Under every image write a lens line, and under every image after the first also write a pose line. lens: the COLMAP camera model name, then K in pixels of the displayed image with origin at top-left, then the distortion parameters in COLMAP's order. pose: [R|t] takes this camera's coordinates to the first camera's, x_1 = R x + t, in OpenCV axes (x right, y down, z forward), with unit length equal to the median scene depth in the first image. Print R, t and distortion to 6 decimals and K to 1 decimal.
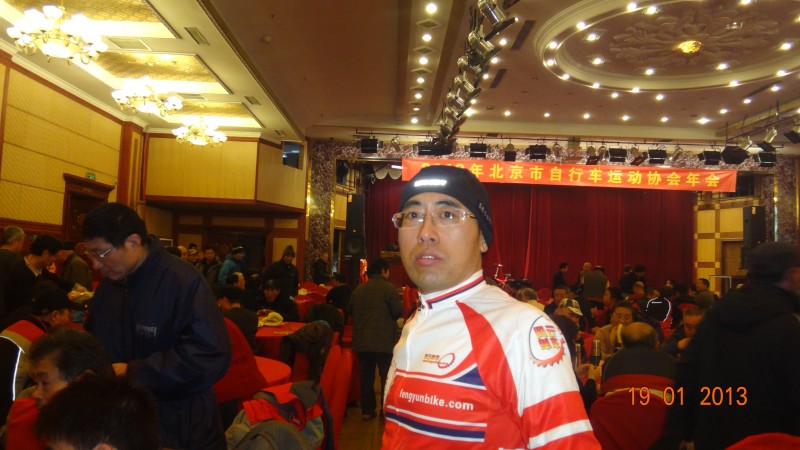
lens RADIAL K [[638.6, 0, 396.5], [0, 638.6, 227.7], [0, 0, 1]] dist [-0.024286, -0.041216]
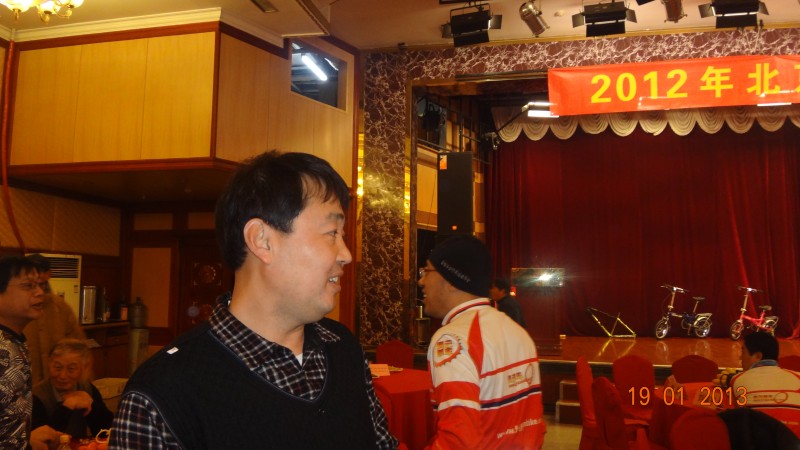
lens RADIAL K [[657.5, 0, 391.7], [0, 657.5, 225.1], [0, 0, 1]] dist [-0.071082, -0.002812]
pose [[0.973846, -0.043212, -0.223061, -0.000396], [0.034190, 0.998440, -0.044152, 0.023589], [0.224621, 0.035371, 0.973804, 0.509470]]
